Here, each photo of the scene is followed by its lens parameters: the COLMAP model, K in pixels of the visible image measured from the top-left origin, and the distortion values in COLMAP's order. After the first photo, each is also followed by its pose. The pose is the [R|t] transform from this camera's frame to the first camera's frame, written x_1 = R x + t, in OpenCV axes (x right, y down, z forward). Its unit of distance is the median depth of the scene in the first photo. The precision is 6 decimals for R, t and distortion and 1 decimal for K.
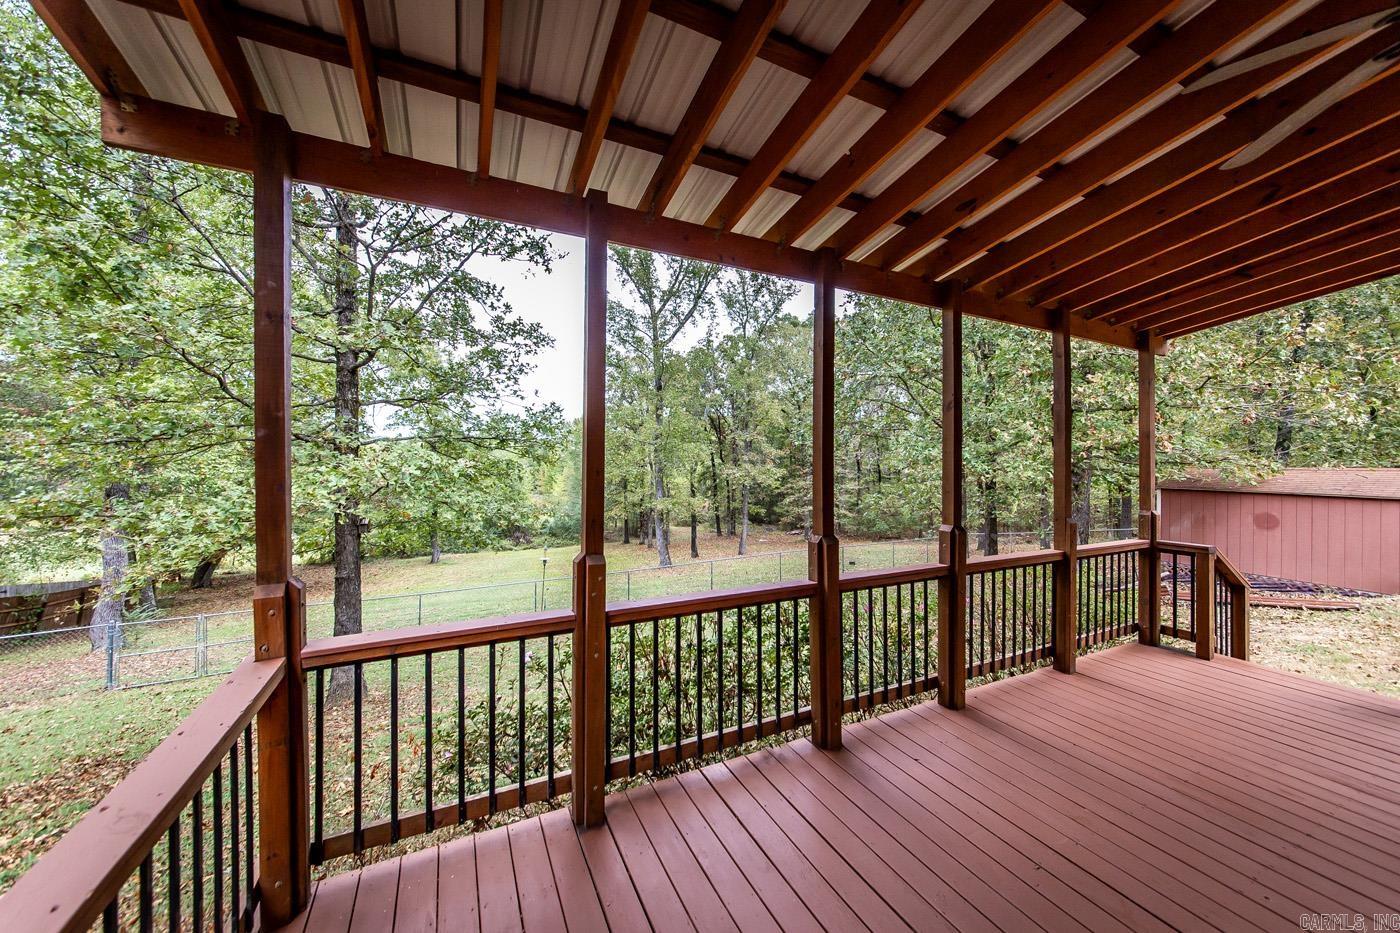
lens RADIAL K [[500.5, 0, 699.9], [0, 500.5, 463.0], [0, 0, 1]] dist [-0.000086, 0.000179]
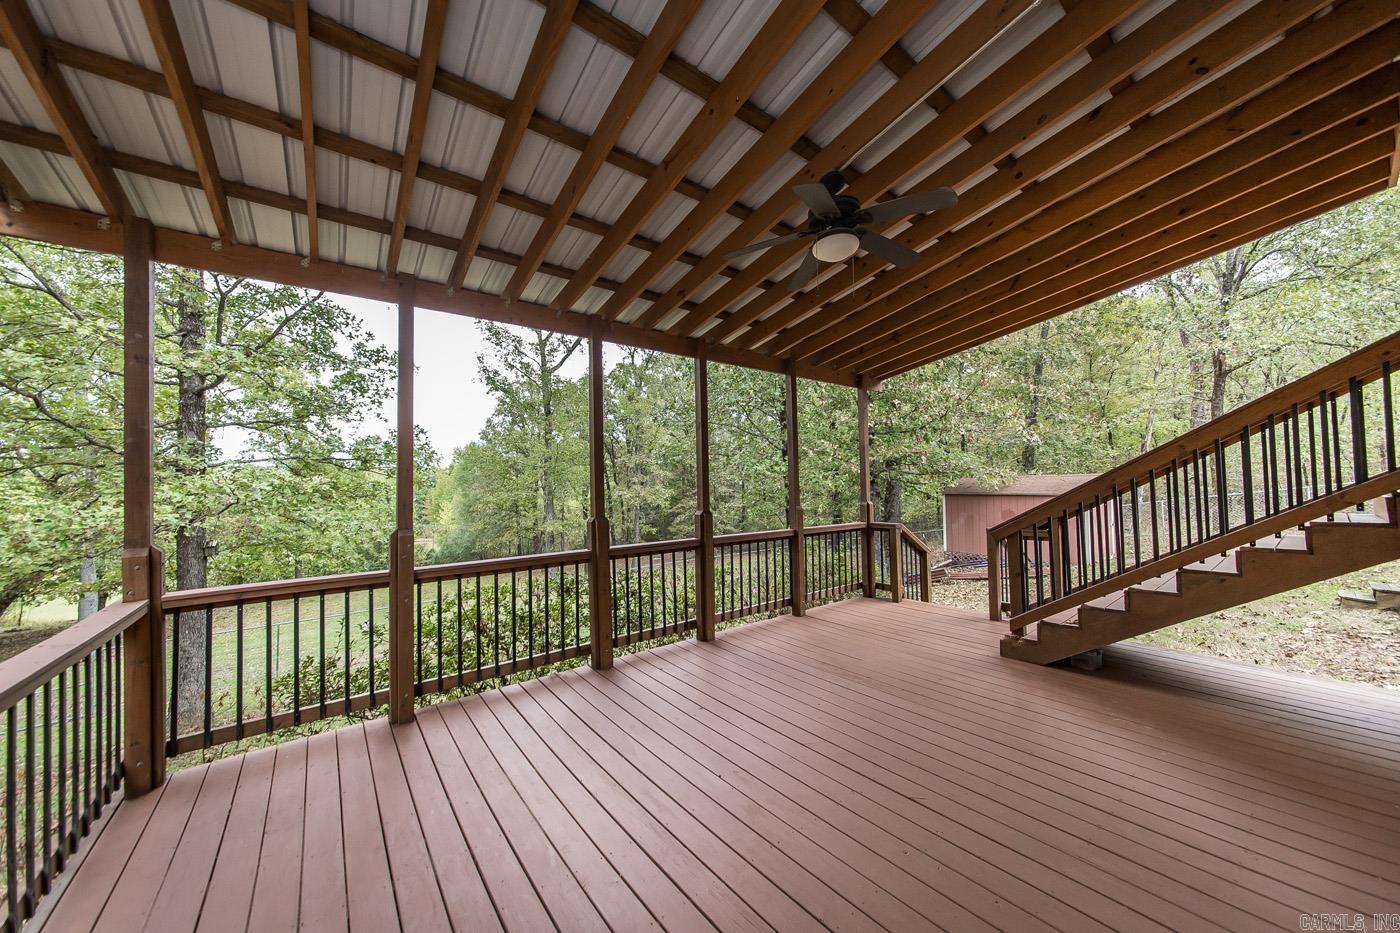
lens RADIAL K [[487.6, 0, 695.8], [0, 487.6, 472.3], [0, 0, 1]] dist [-0.010233, 0.004766]
pose [[0.980813, -0.016371, 0.194264, 0.100716], [0.021948, 0.999405, -0.026595, 0.024144], [-0.193713, 0.030348, 0.980589, -0.154010]]
